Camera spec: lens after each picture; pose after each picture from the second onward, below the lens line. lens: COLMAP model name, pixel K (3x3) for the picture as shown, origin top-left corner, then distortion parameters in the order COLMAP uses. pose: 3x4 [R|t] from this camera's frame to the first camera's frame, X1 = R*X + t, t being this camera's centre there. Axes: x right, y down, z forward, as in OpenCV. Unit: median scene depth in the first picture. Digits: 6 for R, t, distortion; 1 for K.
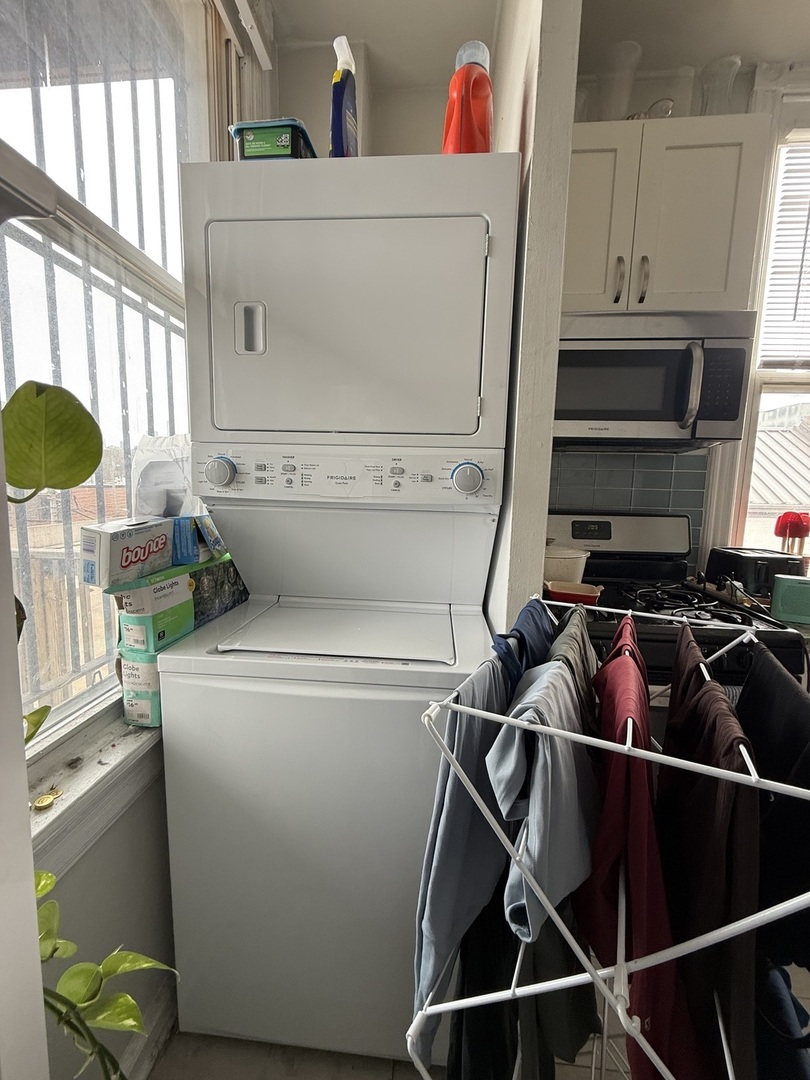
lens RADIAL K [[431.5, 0, 401.0], [0, 431.5, 535.9], [0, 0, 1]] dist [0.000813, 0.000030]
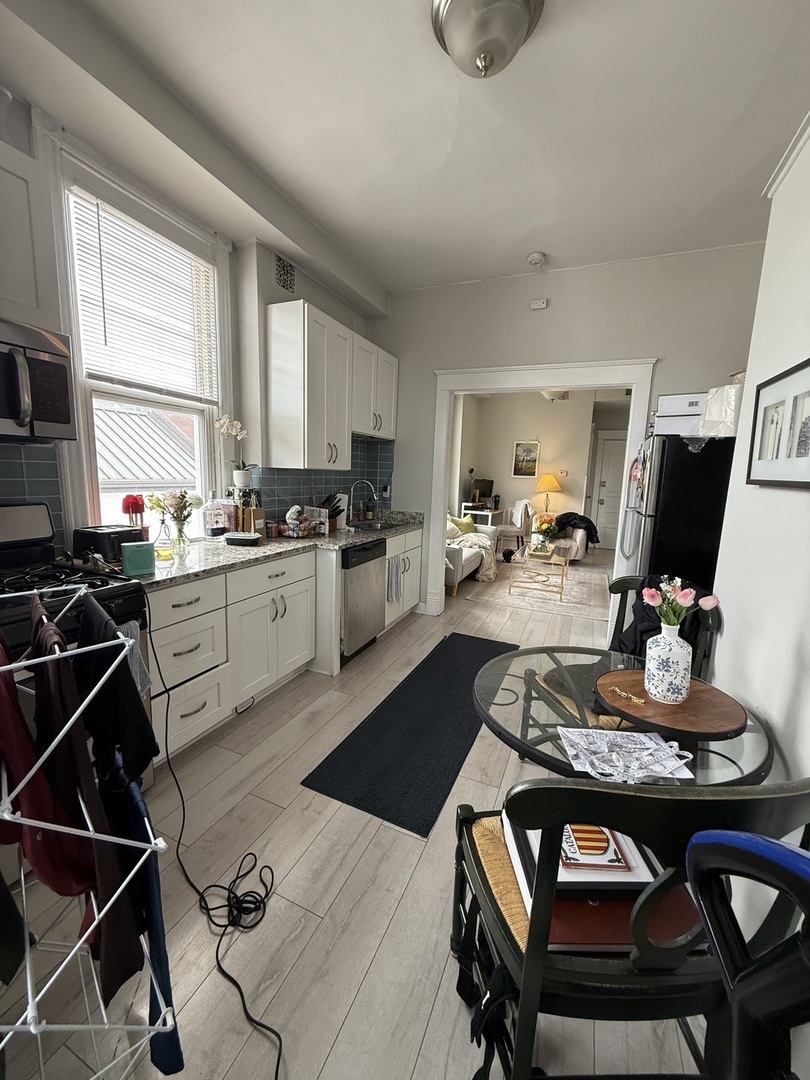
lens RADIAL K [[431.5, 0, 402.2], [0, 431.5, 540.5], [0, 0, 1]] dist [0.000813, 0.000030]
pose [[0.324291, -0.152221, 0.933629, -0.089512], [0.089319, 0.987486, 0.129978, -0.014943], [-0.941731, 0.041240, 0.333829, -0.233783]]
